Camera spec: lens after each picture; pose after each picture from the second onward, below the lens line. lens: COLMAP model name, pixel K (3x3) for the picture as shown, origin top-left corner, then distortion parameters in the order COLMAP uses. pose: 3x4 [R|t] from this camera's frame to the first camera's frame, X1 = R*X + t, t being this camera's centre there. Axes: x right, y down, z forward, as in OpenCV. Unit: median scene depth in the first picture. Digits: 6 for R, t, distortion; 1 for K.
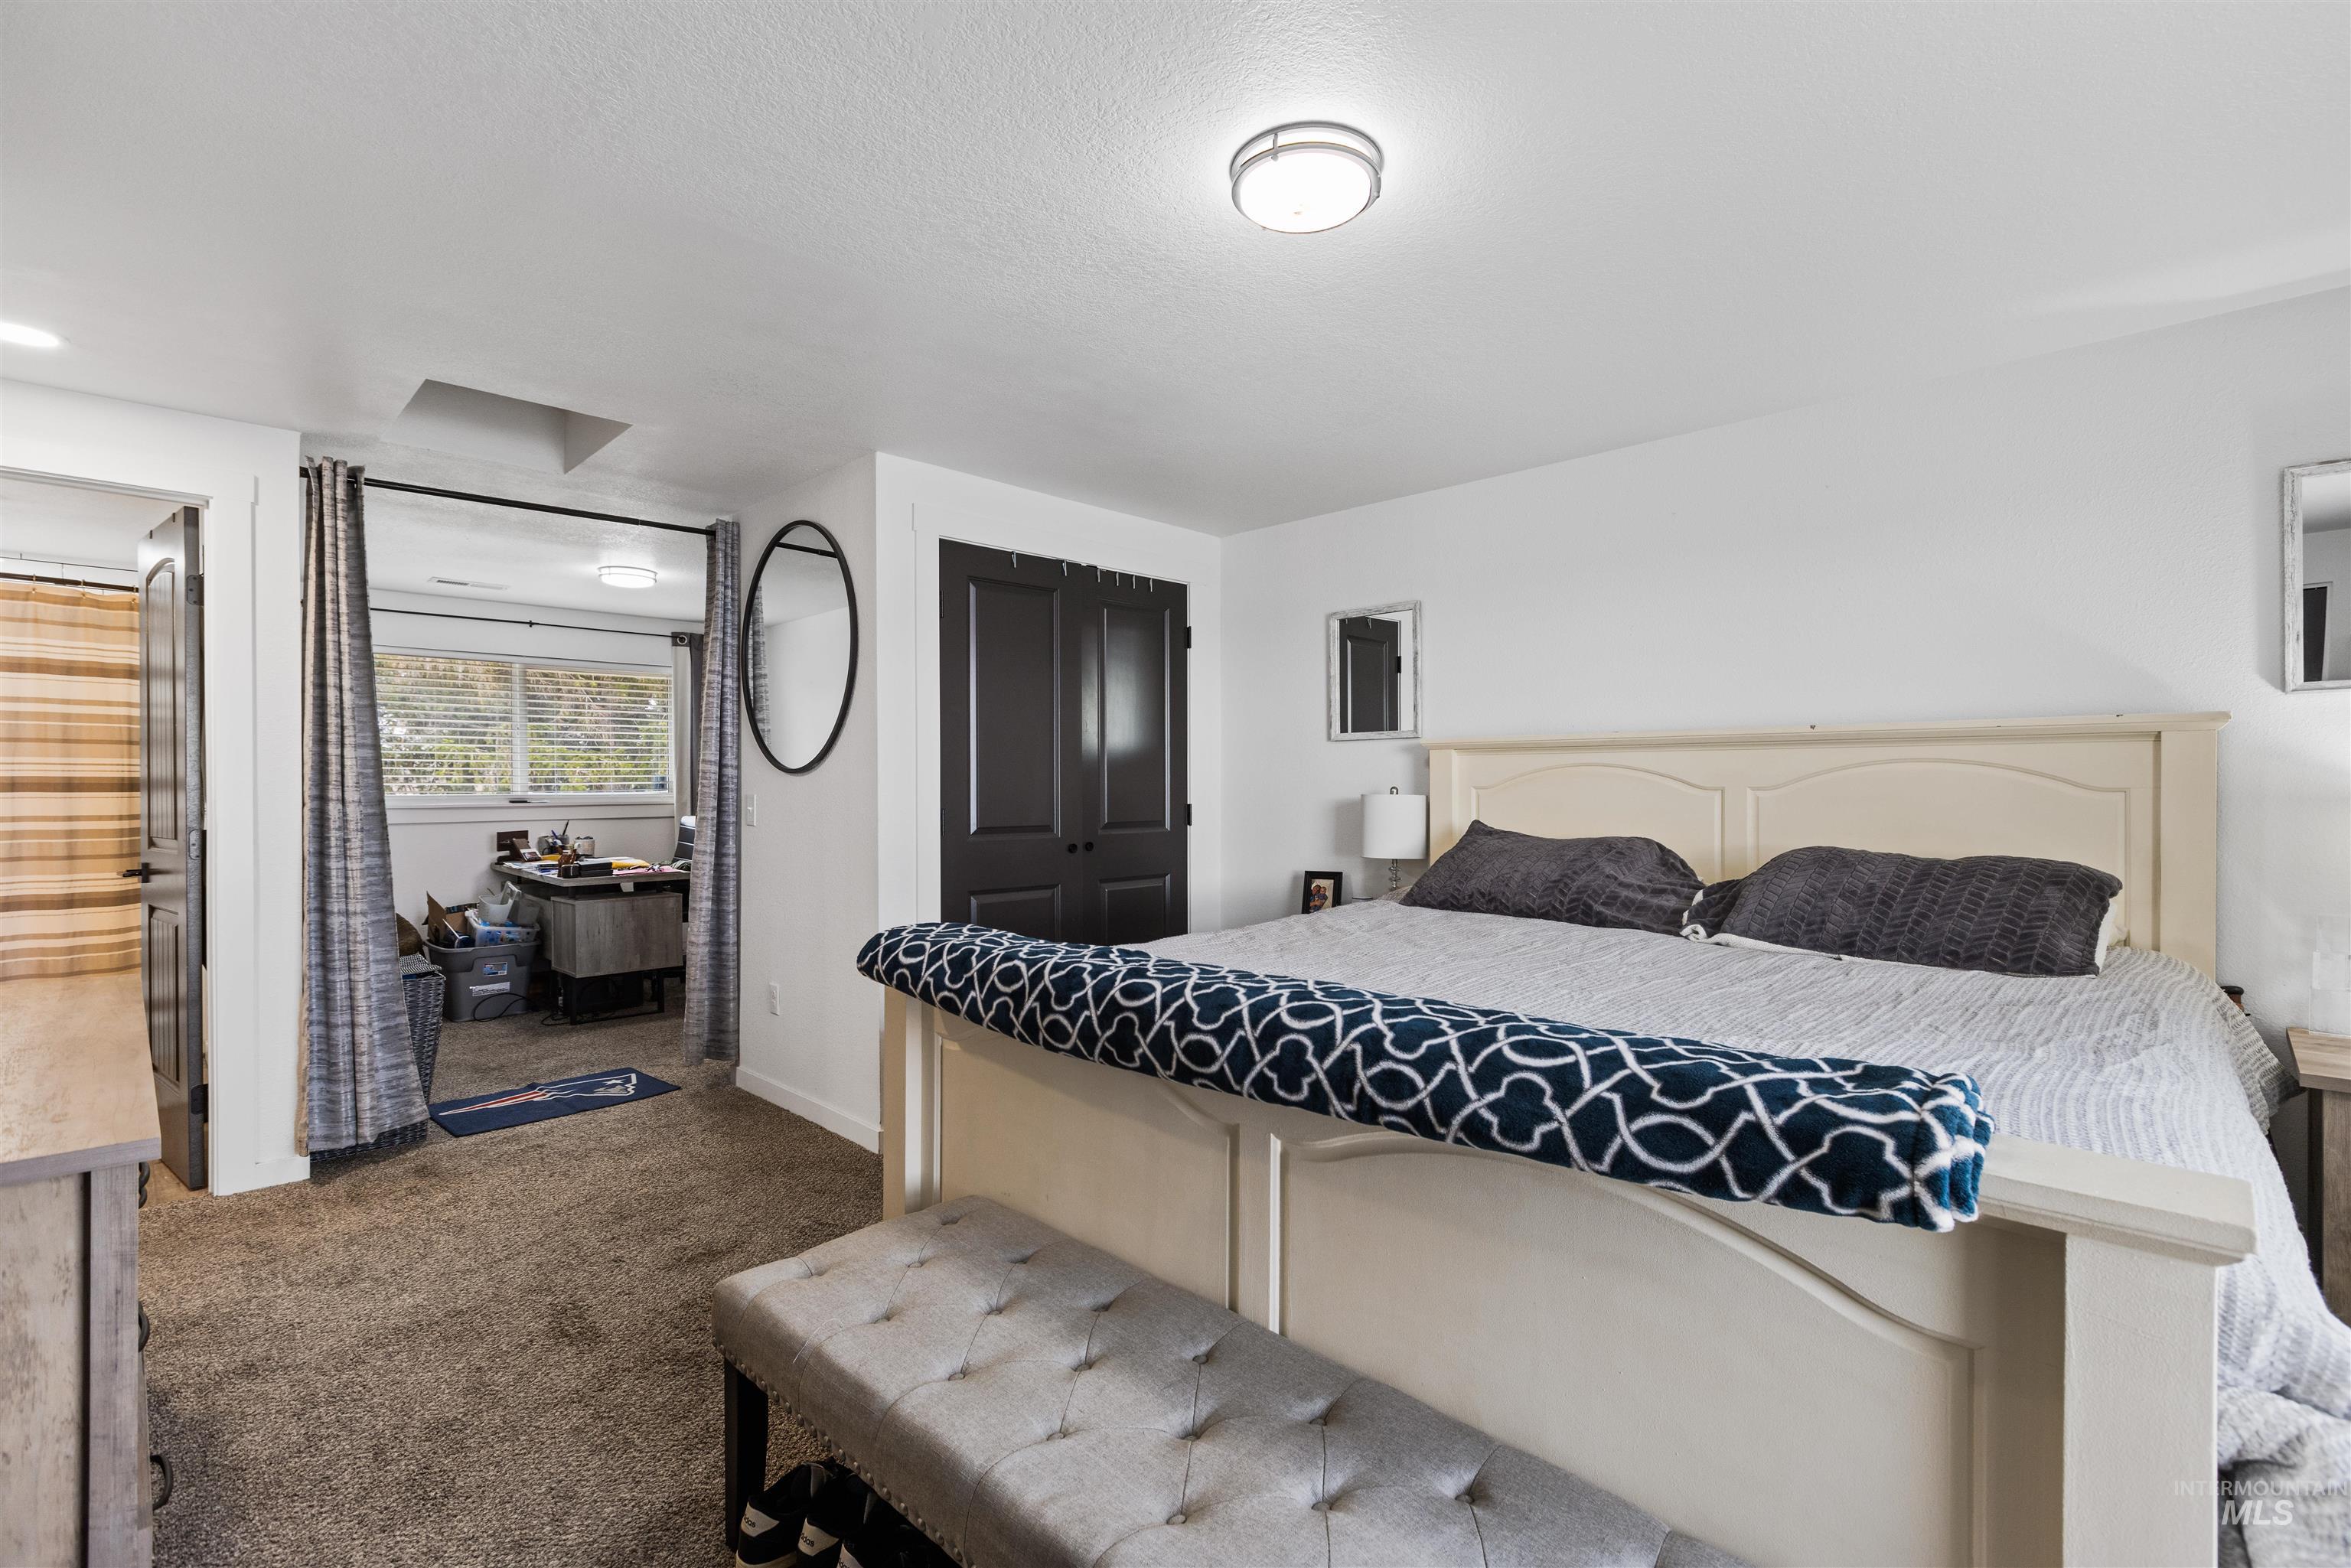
lens RADIAL K [[1052.1, 0, 1174.5], [0, 1052.1, 787.5], [0, 0, 1]] dist [0.001030, 0.000257]
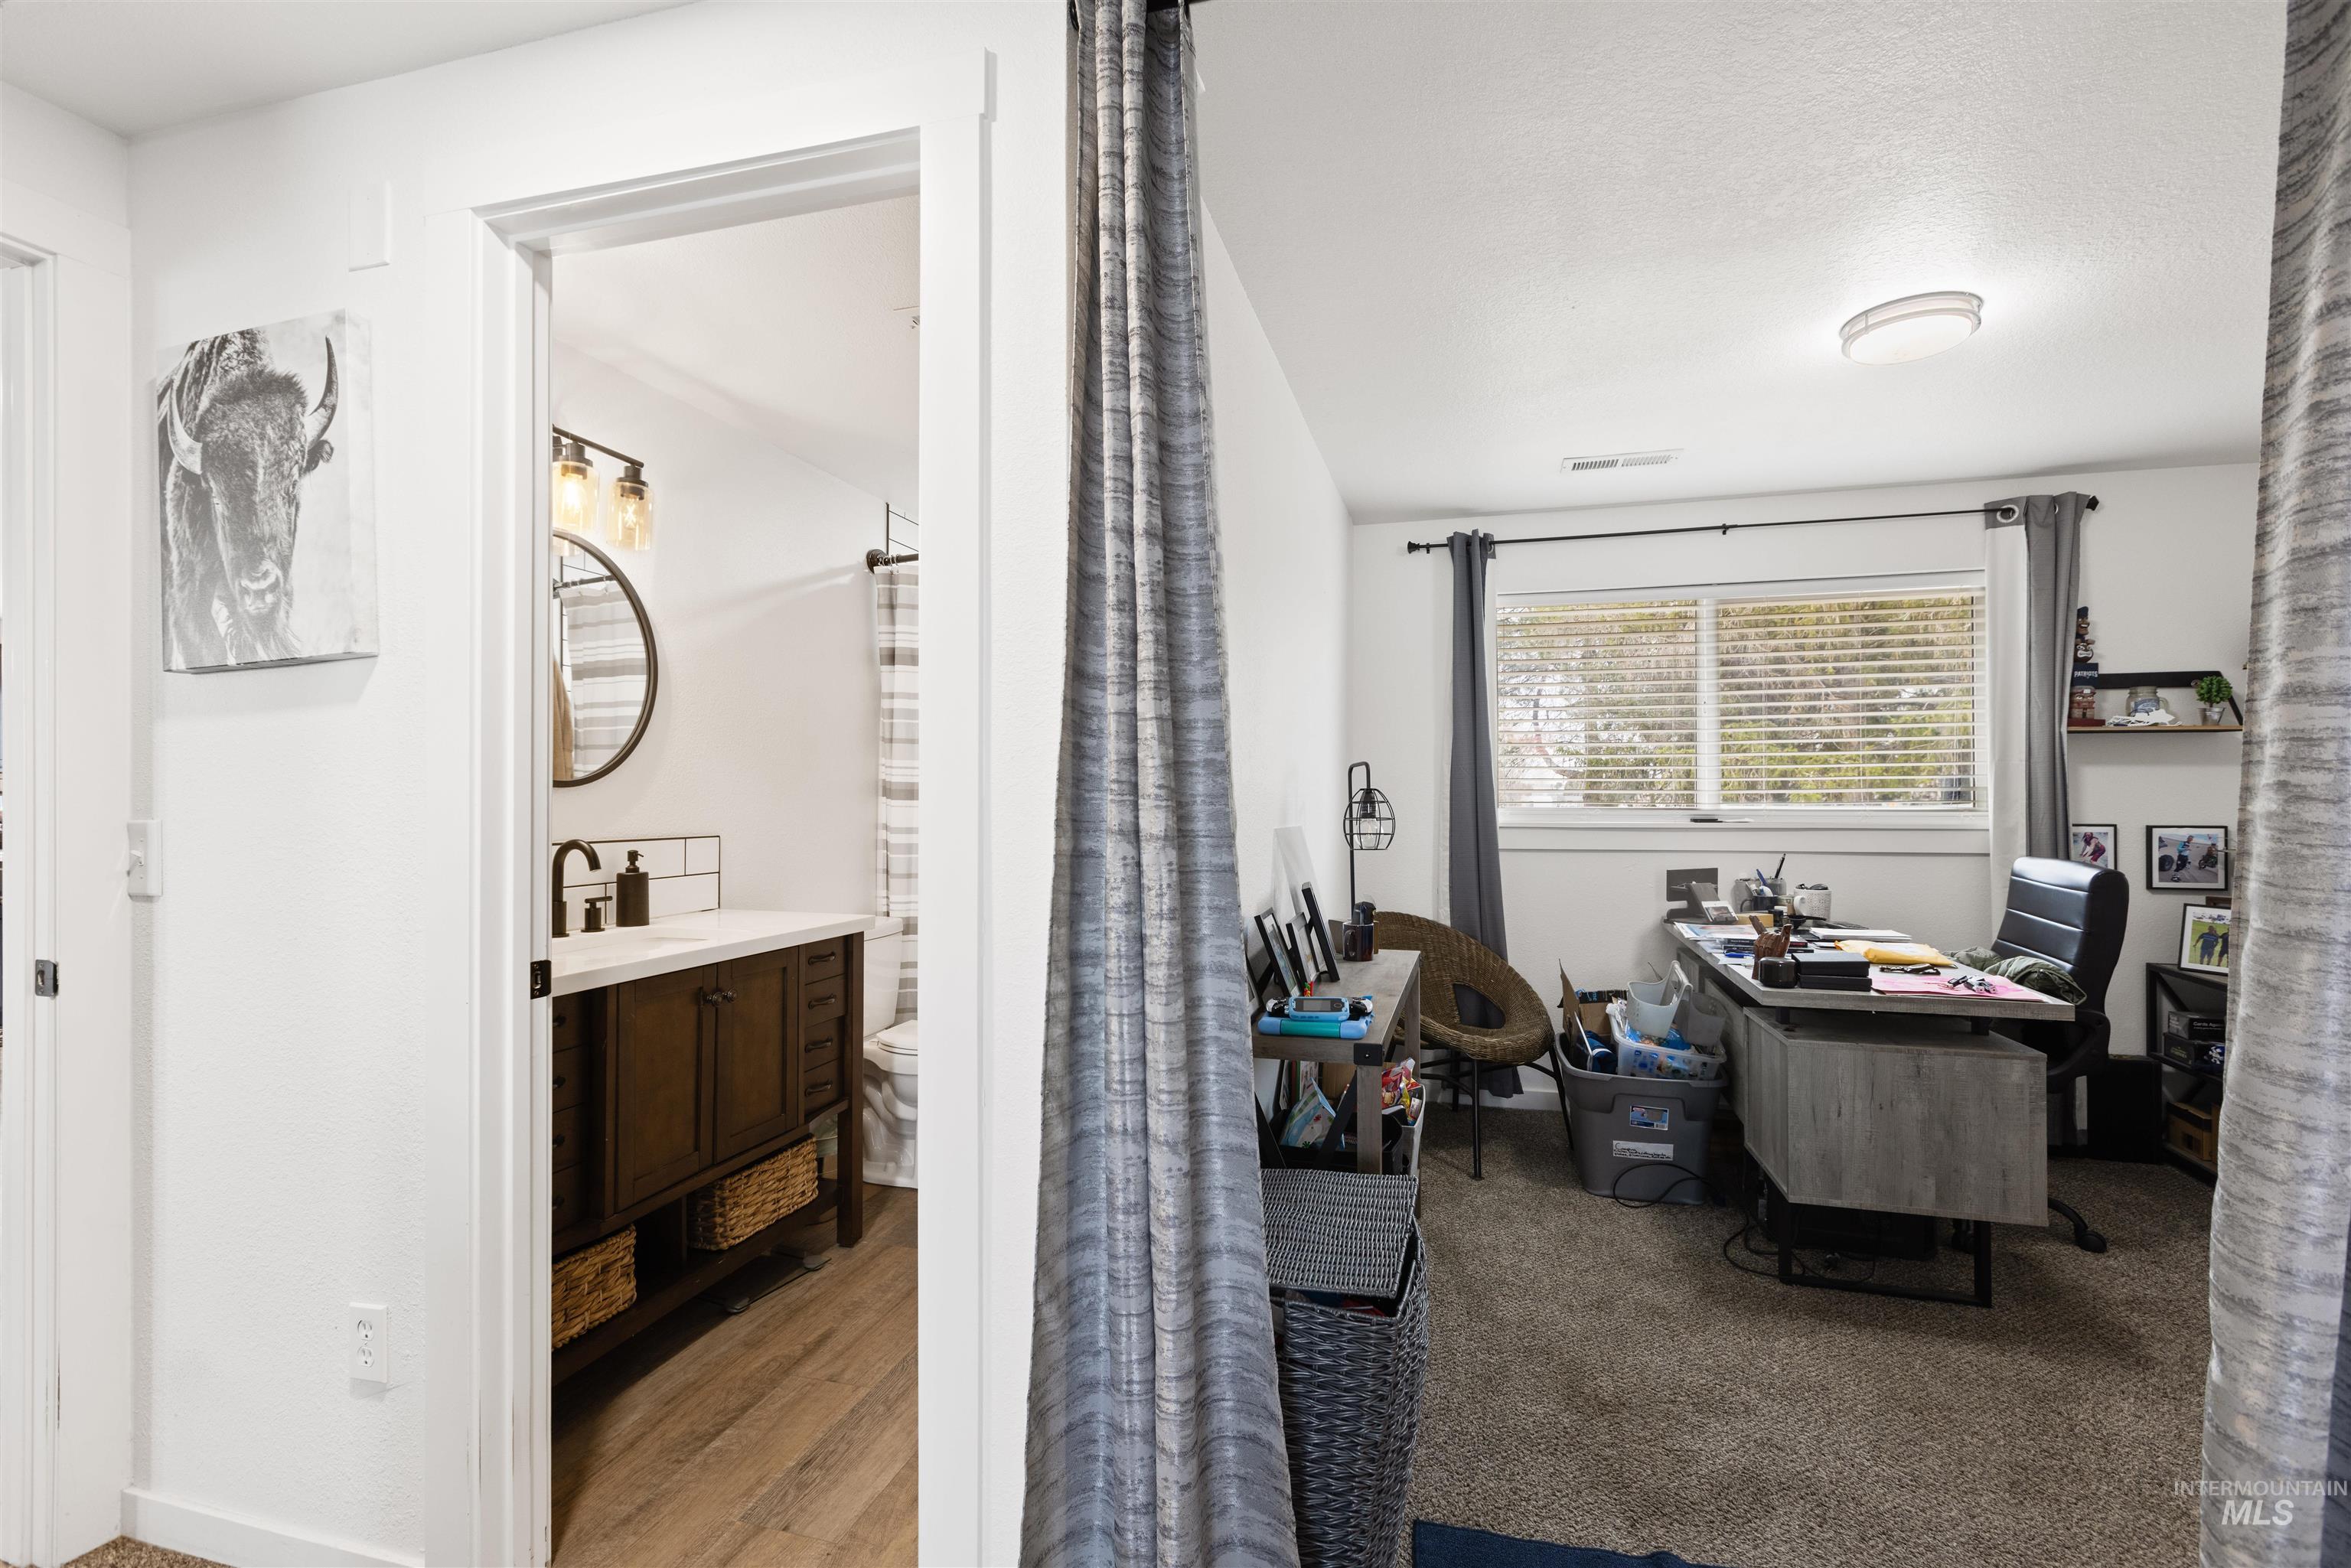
lens RADIAL K [[1052.1, 0, 1174.5], [0, 1052.1, 787.5], [0, 0, 1]] dist [0.001030, 0.000257]
pose [[0.485811, -0.001039, -0.874063, -0.270277], [-0.005564, 0.999975, -0.004282, -0.001378], [0.874046, 0.006943, 0.485793, 0.493458]]
